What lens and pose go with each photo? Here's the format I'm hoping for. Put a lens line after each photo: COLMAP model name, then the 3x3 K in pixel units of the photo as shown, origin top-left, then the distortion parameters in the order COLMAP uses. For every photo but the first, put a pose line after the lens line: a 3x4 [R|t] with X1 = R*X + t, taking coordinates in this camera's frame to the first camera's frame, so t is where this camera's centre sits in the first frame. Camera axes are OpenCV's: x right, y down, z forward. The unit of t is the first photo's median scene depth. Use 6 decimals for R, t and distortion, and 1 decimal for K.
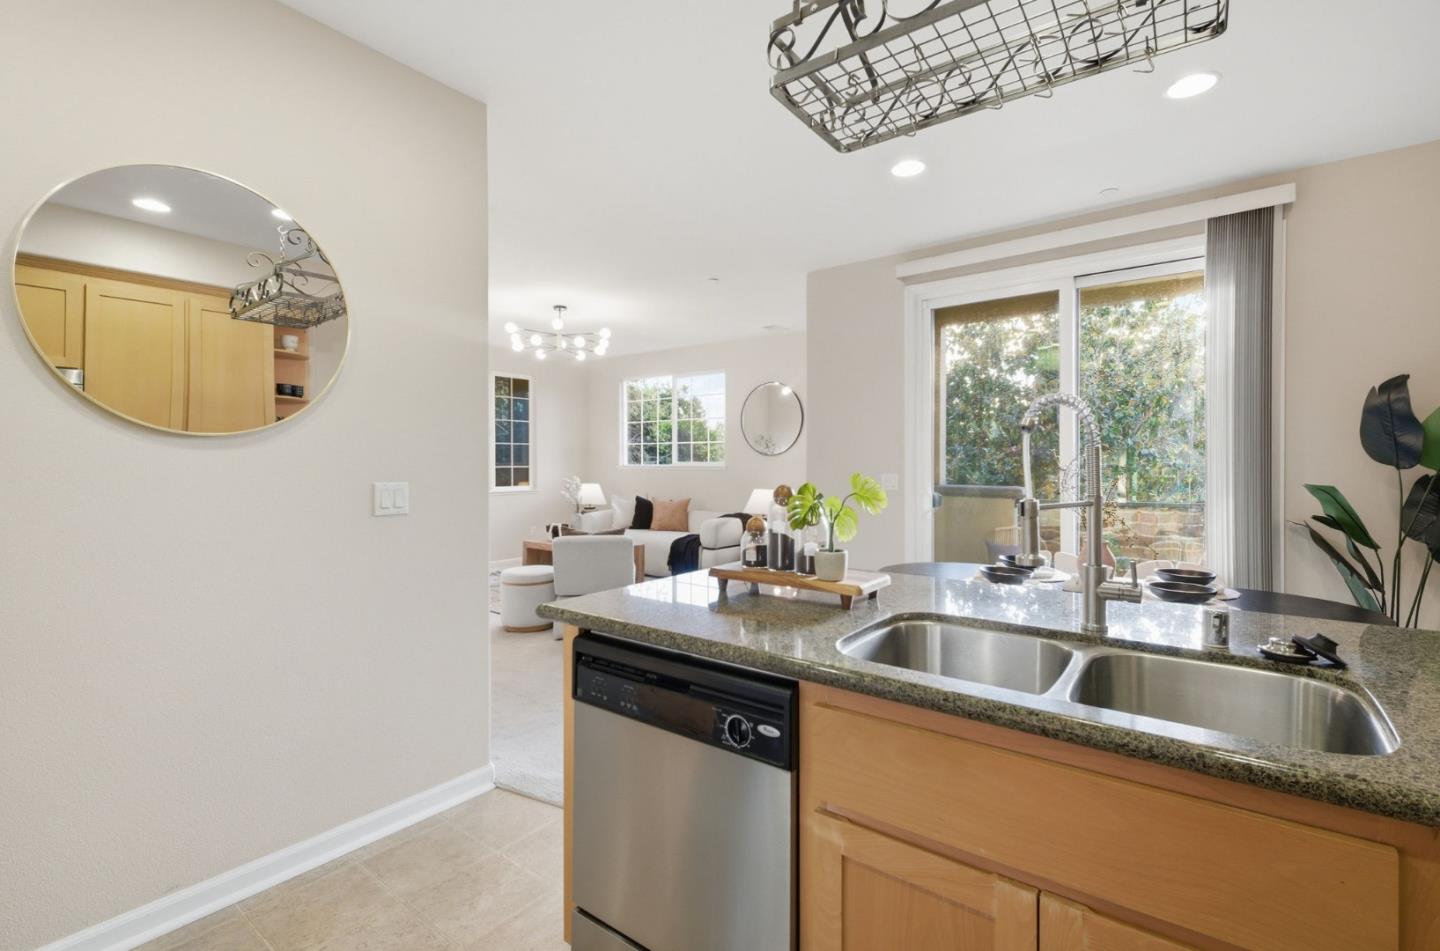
lens RADIAL K [[626.6, 0, 721.9], [0, 626.6, 473.4], [0, 0, 1]] dist [0.007902, -0.005773]
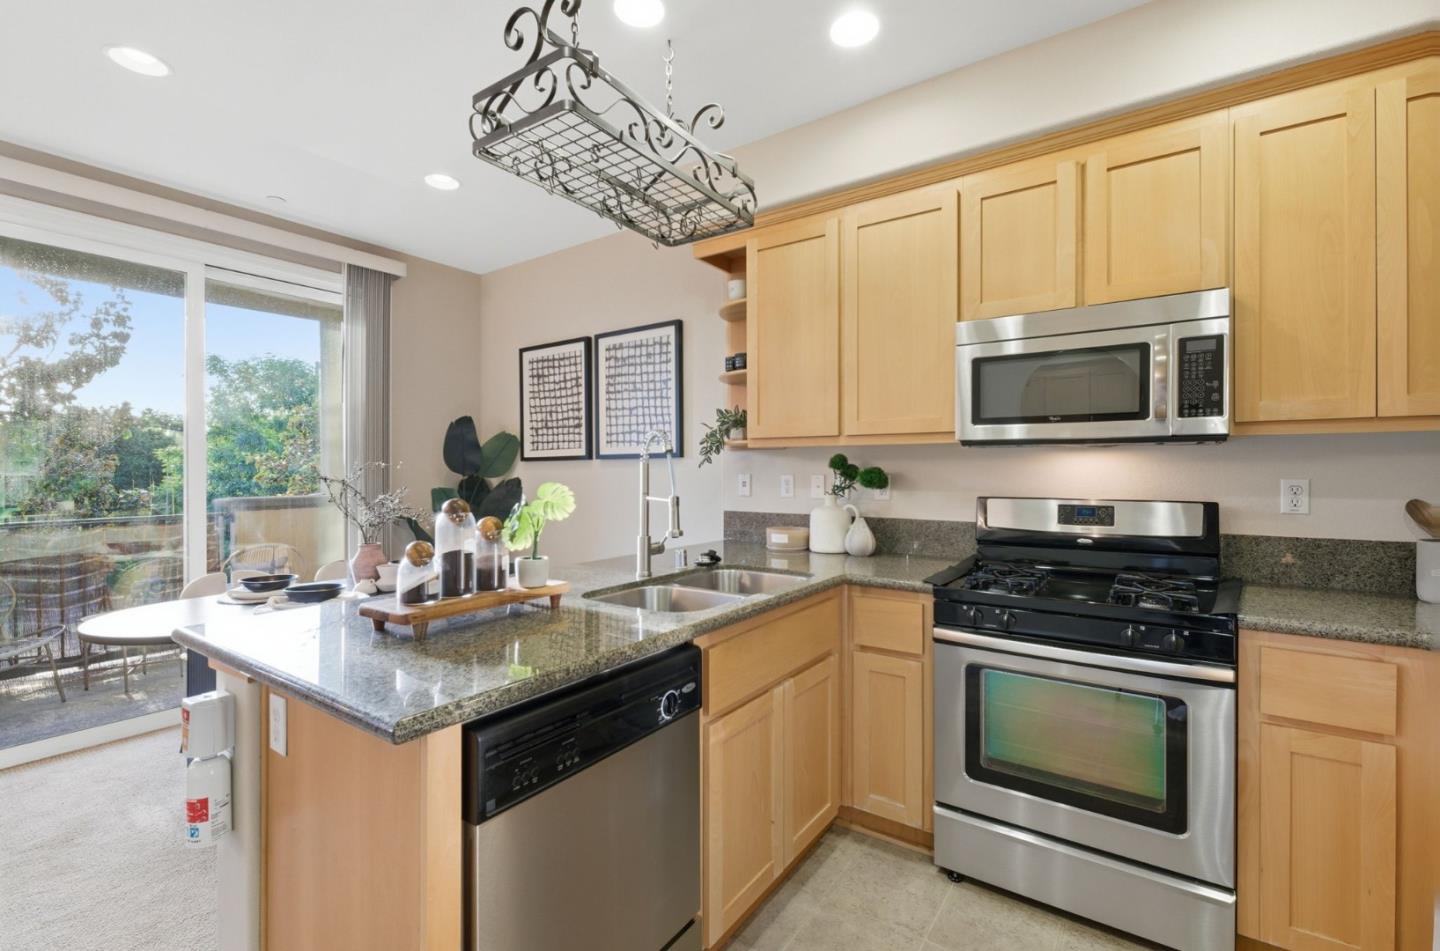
lens RADIAL K [[626.6, 0, 729.9], [0, 626.6, 467.9], [0, 0, 1]] dist [0.007902, -0.005773]
pose [[-0.040995, 0.007651, 0.999130, -0.169313], [0.016327, 0.999842, -0.006987, -0.002297], [-0.999026, 0.016027, -0.041113, 0.138276]]
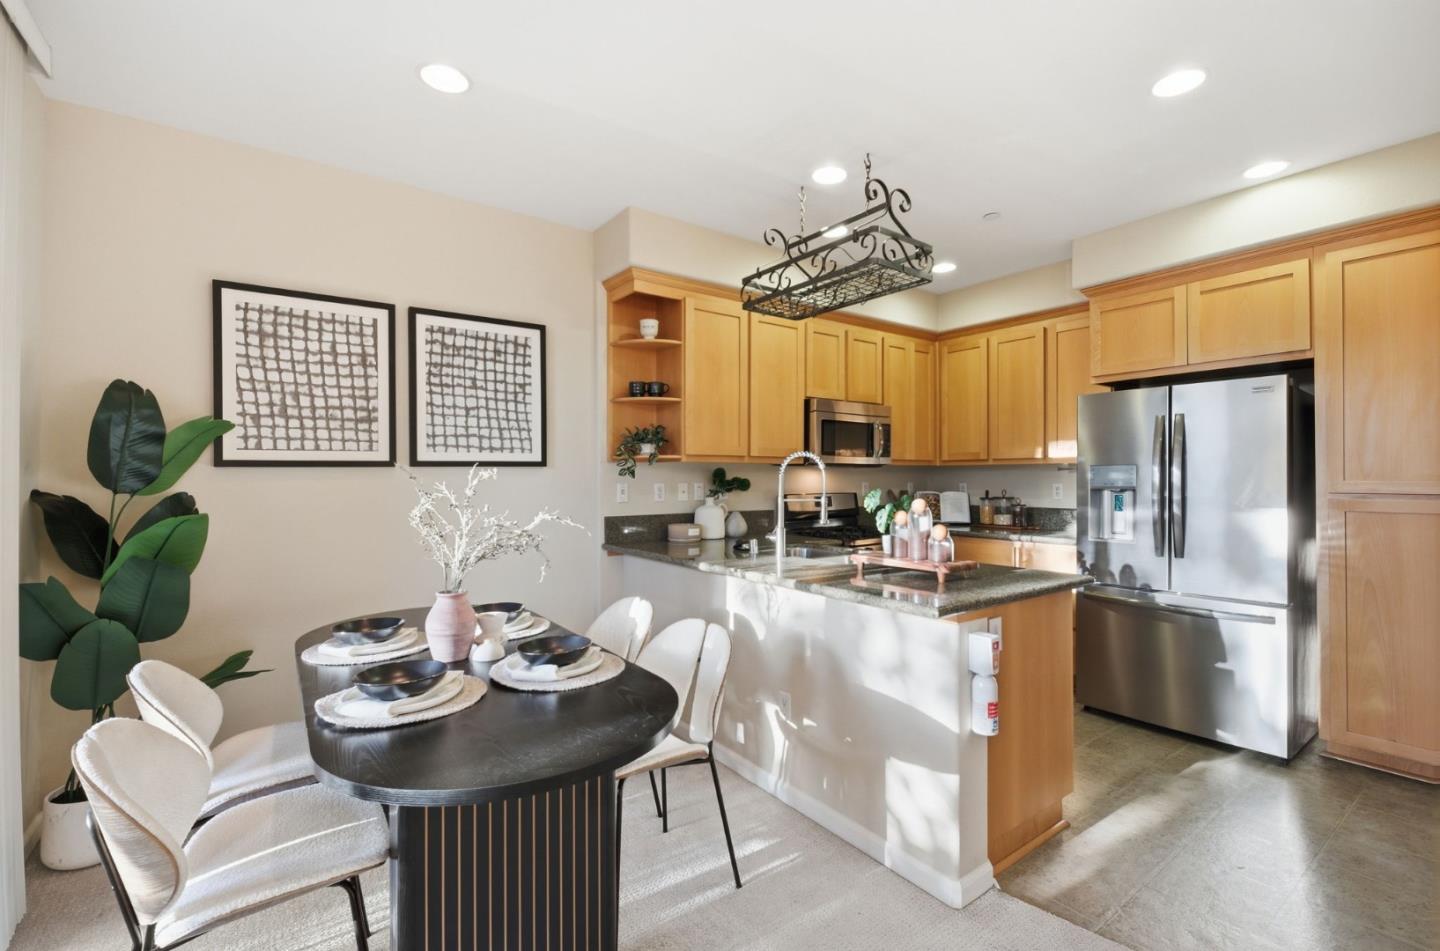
lens RADIAL K [[626.6, 0, 732.4], [0, 626.6, 472.8], [0, 0, 1]] dist [0.007902, -0.005773]
pose [[-0.958622, 0.005895, 0.284622, 0.034564], [0.008682, 0.999926, 0.008529, -0.012053], [-0.284551, 0.010647, -0.958602, 0.550555]]
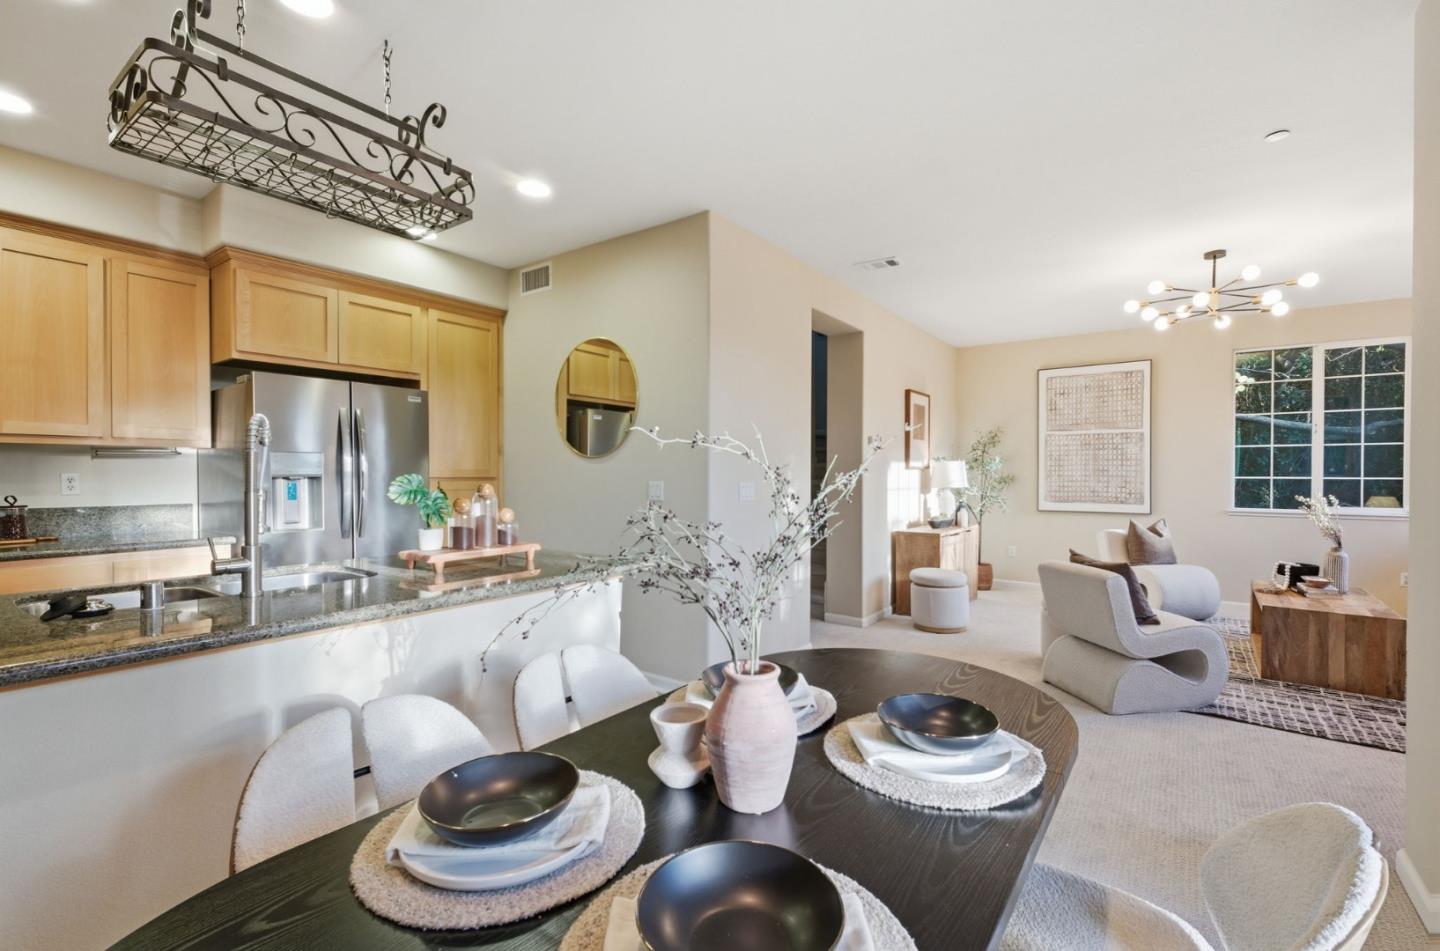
lens RADIAL K [[626.6, 0, 742.0], [0, 626.6, 479.3], [0, 0, 1]] dist [0.007902, -0.005773]
pose [[0.022196, 0.010667, -0.999697, 0.344661], [-0.020177, 0.999744, 0.010220, -0.003479], [0.999550, 0.019944, 0.022405, 0.337194]]
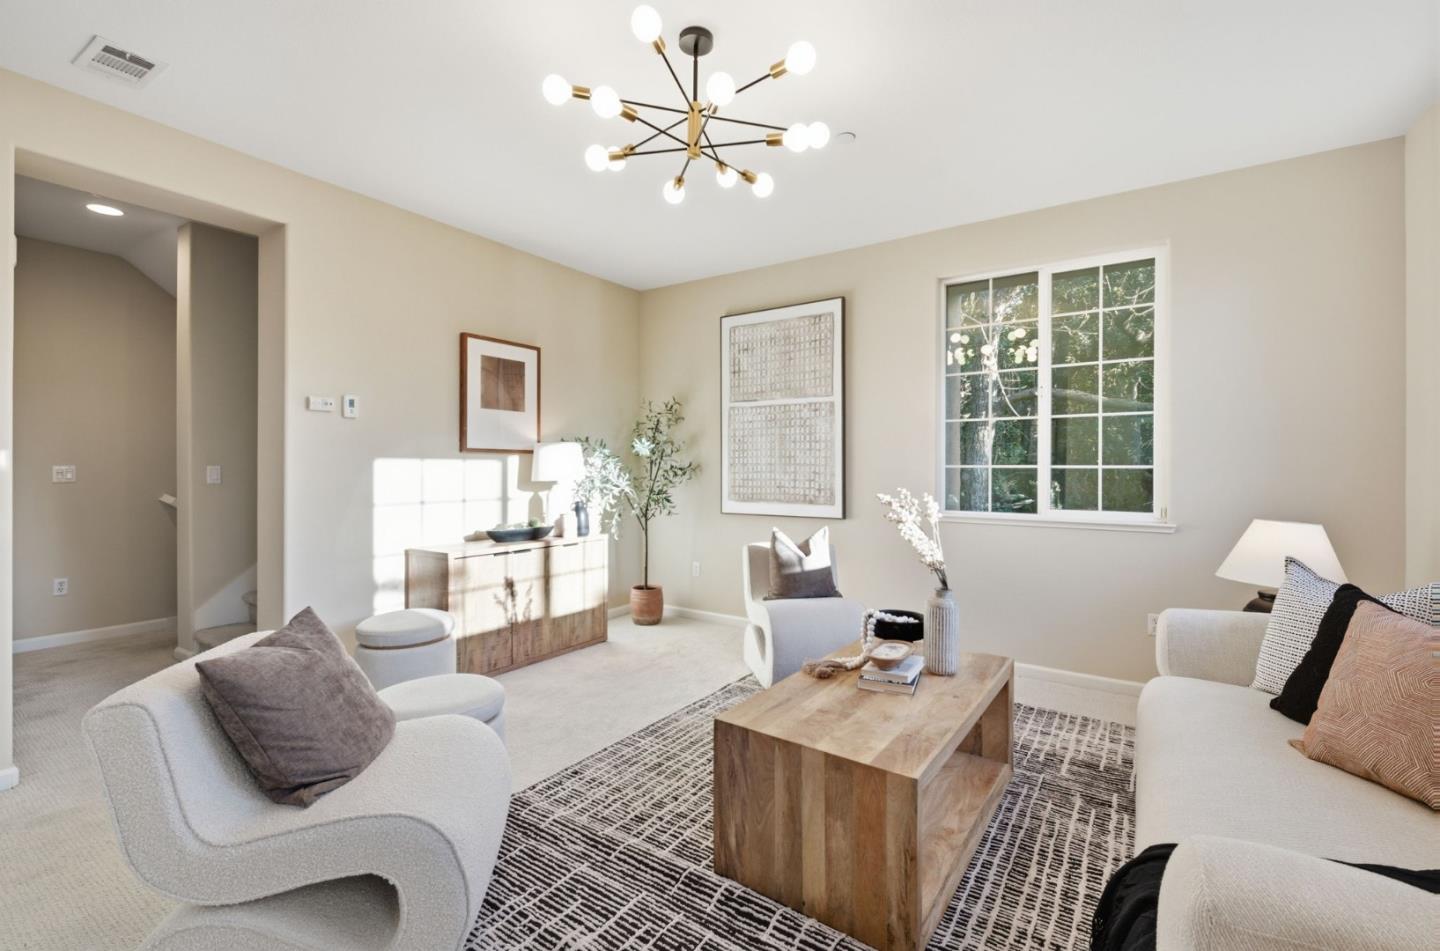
lens RADIAL K [[626.6, 0, 738.0], [0, 626.6, 470.0], [0, 0, 1]] dist [0.007902, -0.005773]
pose [[0.061851, 0.004353, -0.998076, 0.097478], [-0.022585, 0.999741, 0.002961, -0.004672], [0.997830, 0.022358, 0.061934, 0.760233]]
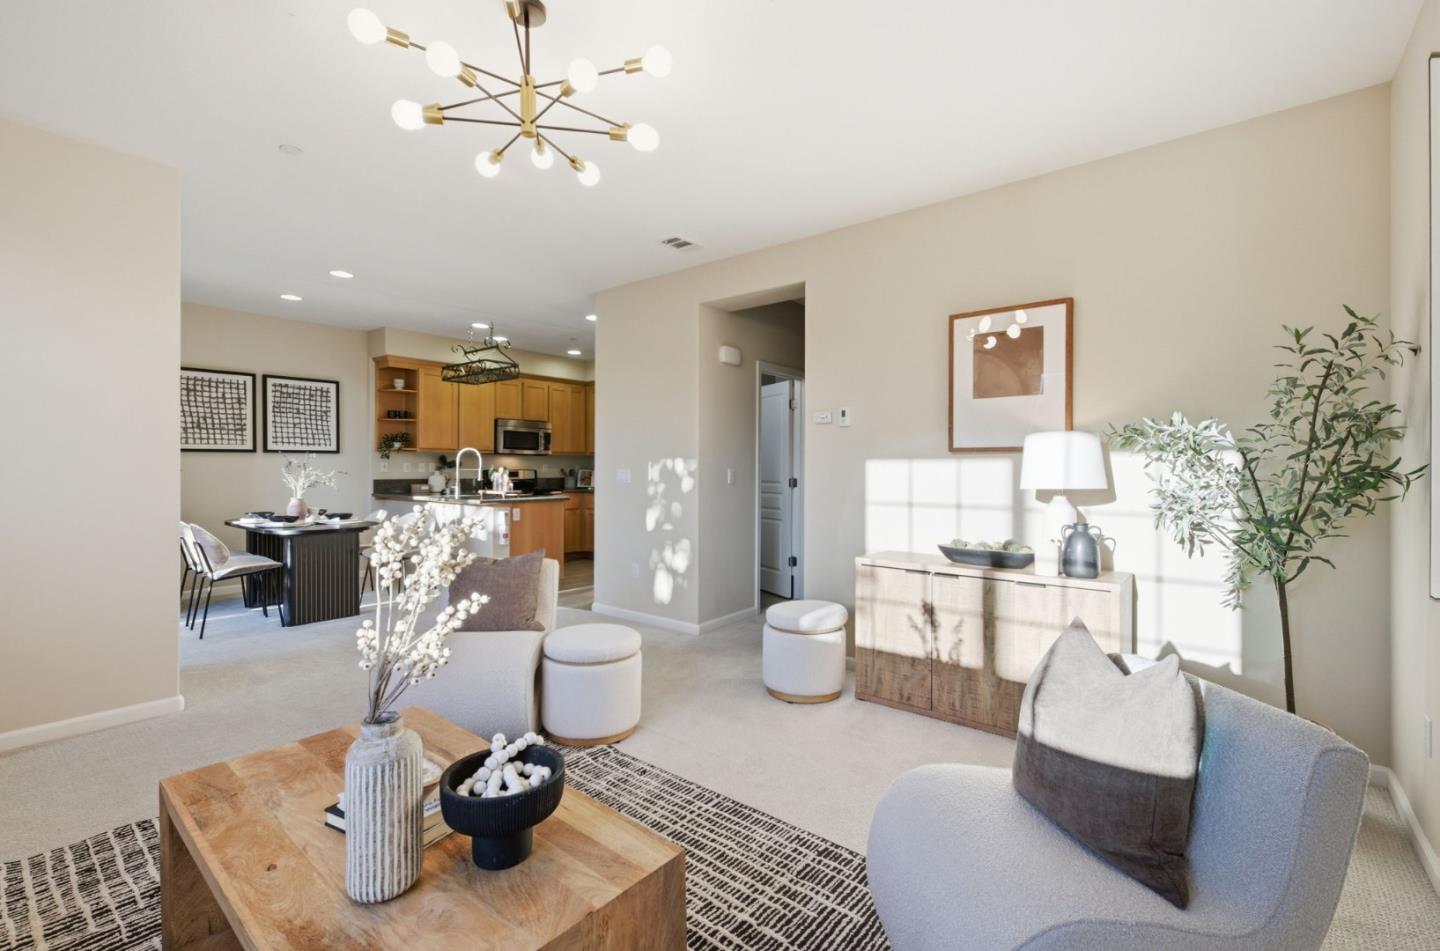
lens RADIAL K [[626.6, 0, 732.8], [0, 626.6, 468.9], [0, 0, 1]] dist [0.007902, -0.005773]
pose [[-0.999479, -0.001756, 0.032225, -0.293540], [-0.001165, 0.999831, 0.018347, -0.008732], [-0.032251, 0.018300, -0.999312, 1.026011]]
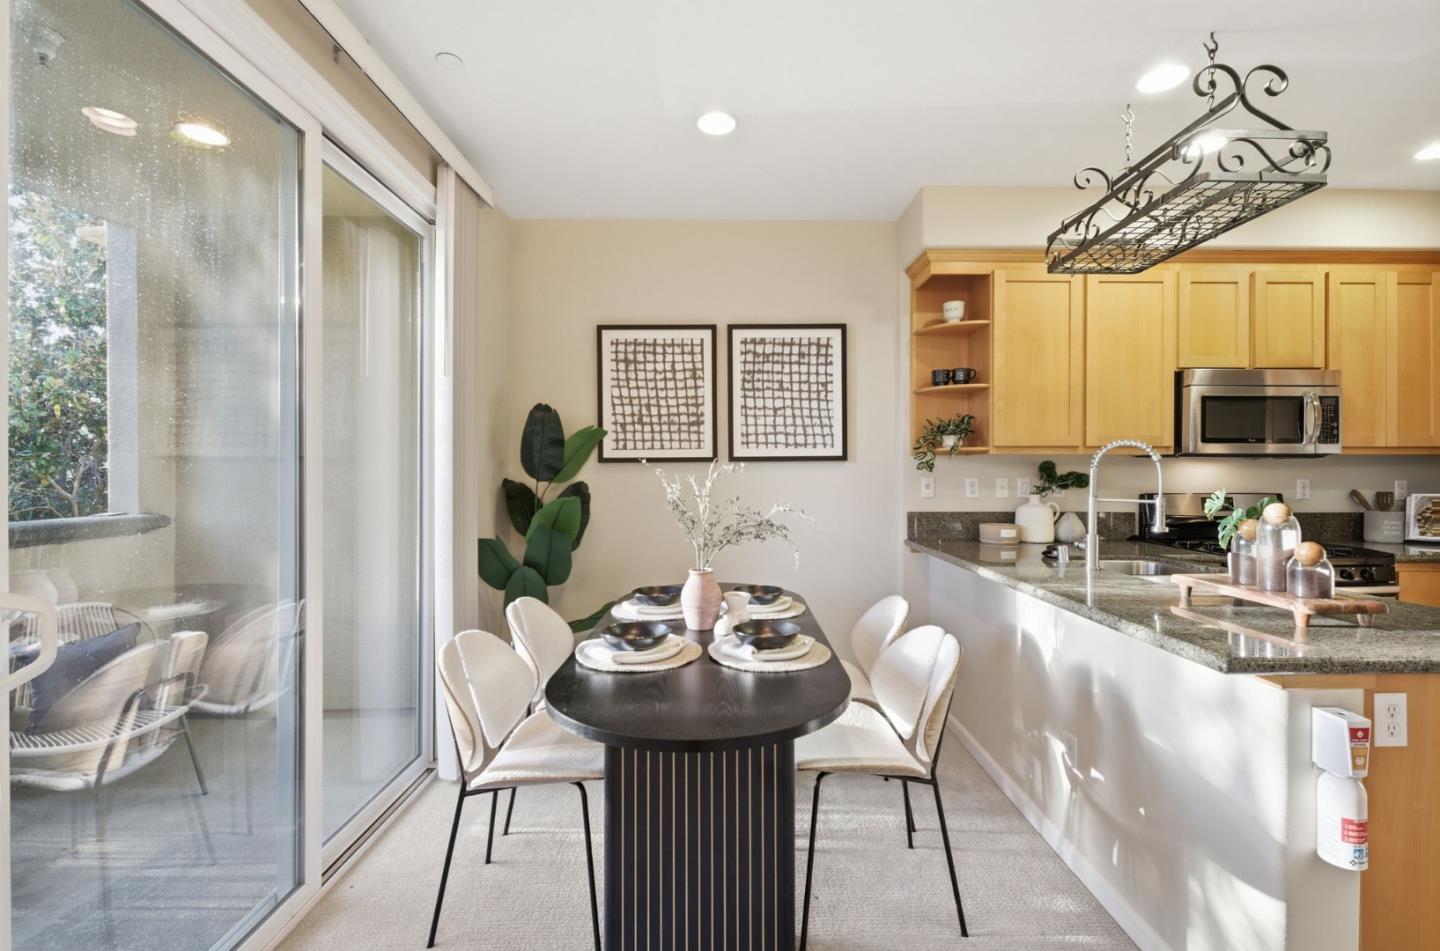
lens RADIAL K [[626.6, 0, 729.5], [0, 626.6, 470.1], [0, 0, 1]] dist [0.007902, -0.005773]
pose [[-0.606452, 0.003477, 0.795113, -0.025041], [0.013761, 0.999887, 0.006123, -0.011049], [-0.795001, 0.014655, -0.606431, 0.506917]]
